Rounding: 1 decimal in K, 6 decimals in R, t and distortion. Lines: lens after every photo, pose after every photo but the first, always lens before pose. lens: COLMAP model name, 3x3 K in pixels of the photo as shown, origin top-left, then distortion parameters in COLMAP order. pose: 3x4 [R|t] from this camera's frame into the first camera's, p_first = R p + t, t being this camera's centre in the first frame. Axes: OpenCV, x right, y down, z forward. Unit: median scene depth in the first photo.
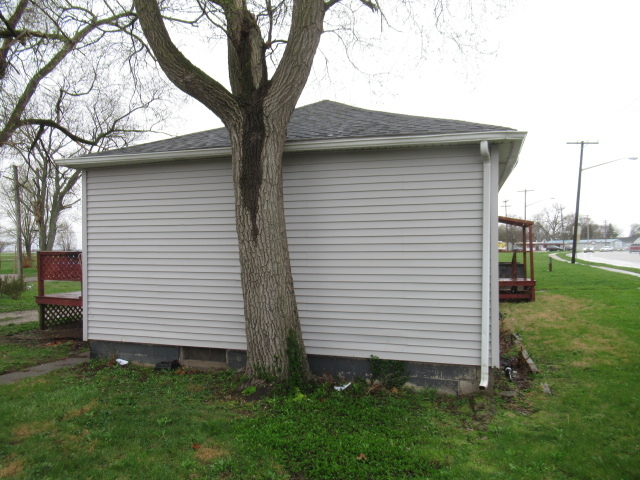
lens RADIAL K [[478.0, 0, 319.9], [0, 478.0, 241.2], [0, 0, 1]] dist [-0.009853, -0.001085]
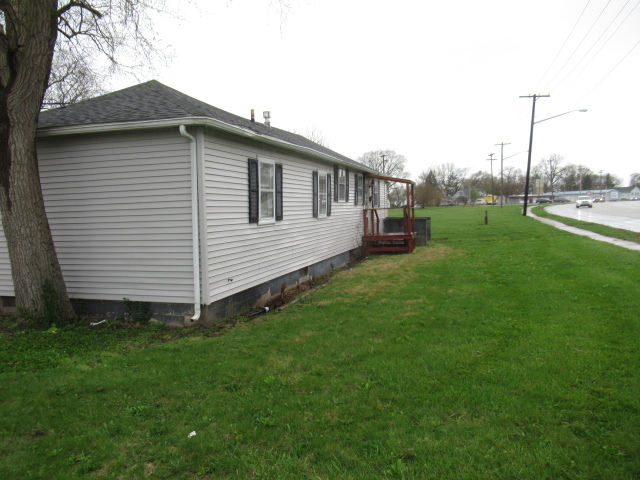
lens RADIAL K [[478.0, 0, 320.0], [0, 478.0, 241.2], [0, 0, 1]] dist [-0.009853, -0.001085]
pose [[0.999599, -0.026164, -0.010857, 0.663177], [0.027018, 0.995767, 0.087849, -0.007880], [0.008513, -0.088107, 0.996075, -0.244572]]
